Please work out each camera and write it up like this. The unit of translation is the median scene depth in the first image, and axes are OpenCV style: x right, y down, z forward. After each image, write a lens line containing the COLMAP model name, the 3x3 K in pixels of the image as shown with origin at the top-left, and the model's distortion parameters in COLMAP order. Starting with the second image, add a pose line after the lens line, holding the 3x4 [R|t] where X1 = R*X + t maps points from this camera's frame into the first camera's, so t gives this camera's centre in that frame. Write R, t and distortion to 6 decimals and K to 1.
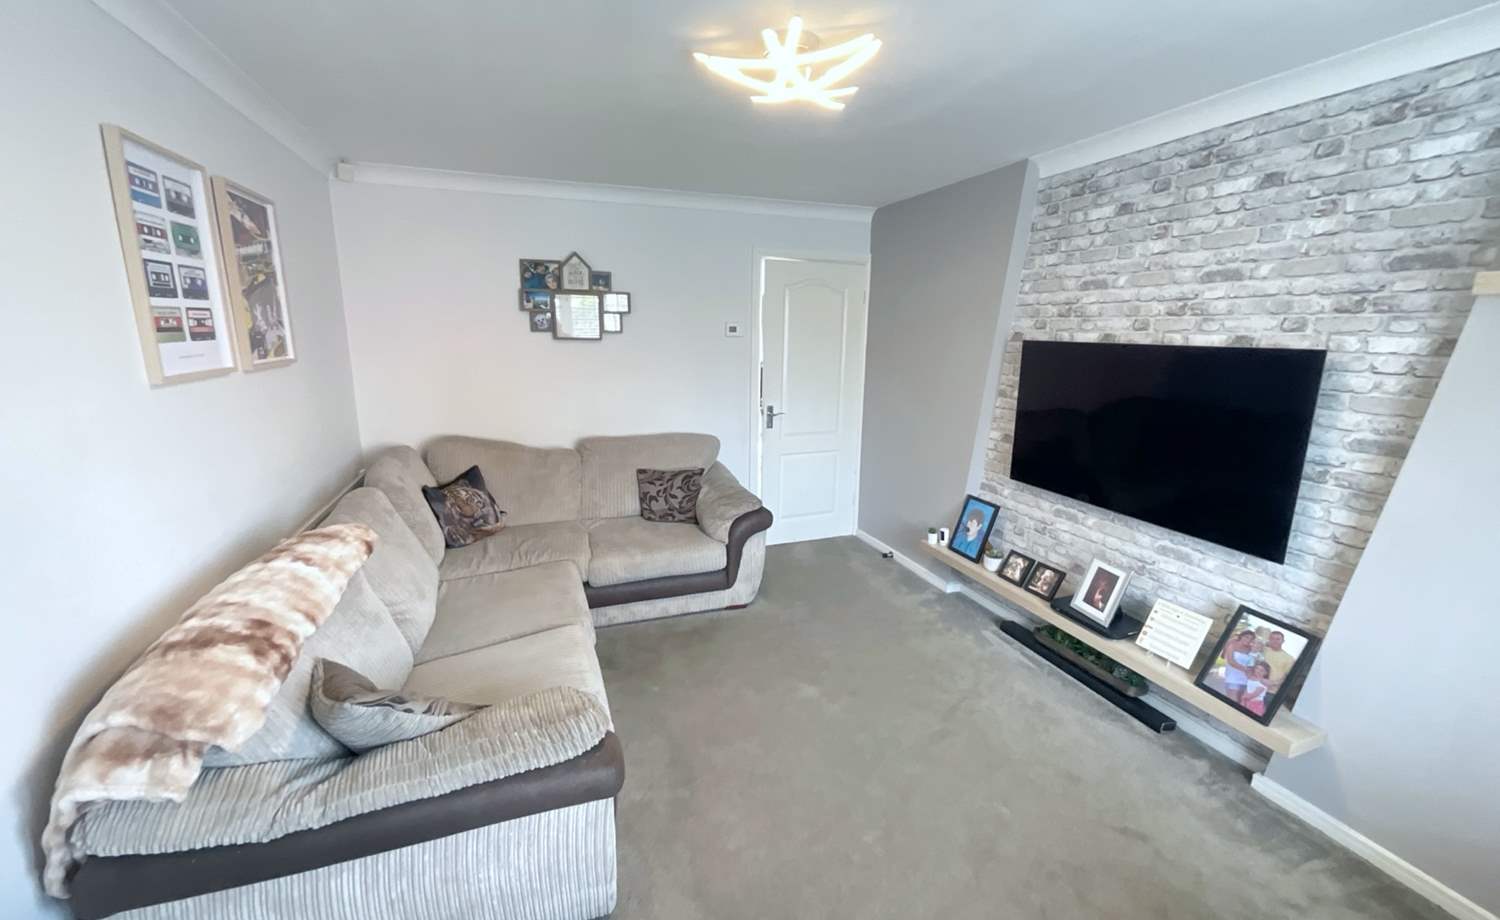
lens RADIAL K [[610.2, 0, 744.9], [0, 610.2, 465.2], [0, 0, 1]] dist [0.001676, 0.001255]
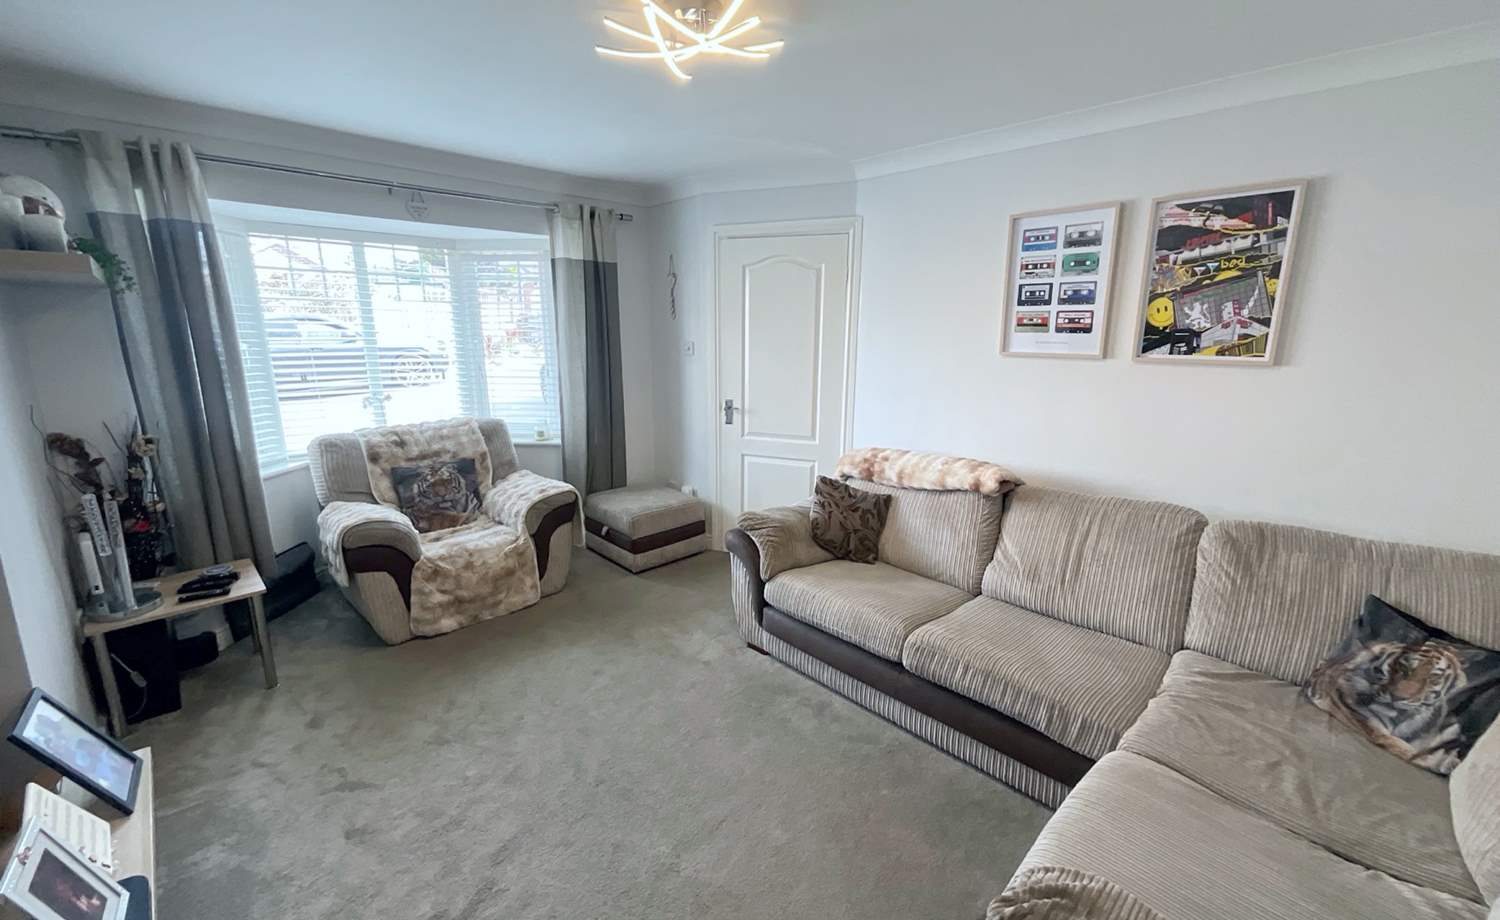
lens RADIAL K [[610.2, 0, 744.4], [0, 610.2, 458.4], [0, 0, 1]] dist [0.001676, 0.001255]
pose [[-0.912356, 0.075809, -0.402317, 0.431666], [-0.105729, 0.905738, 0.410438, -0.473112], [0.395509, 0.417002, -0.818341, 2.114011]]
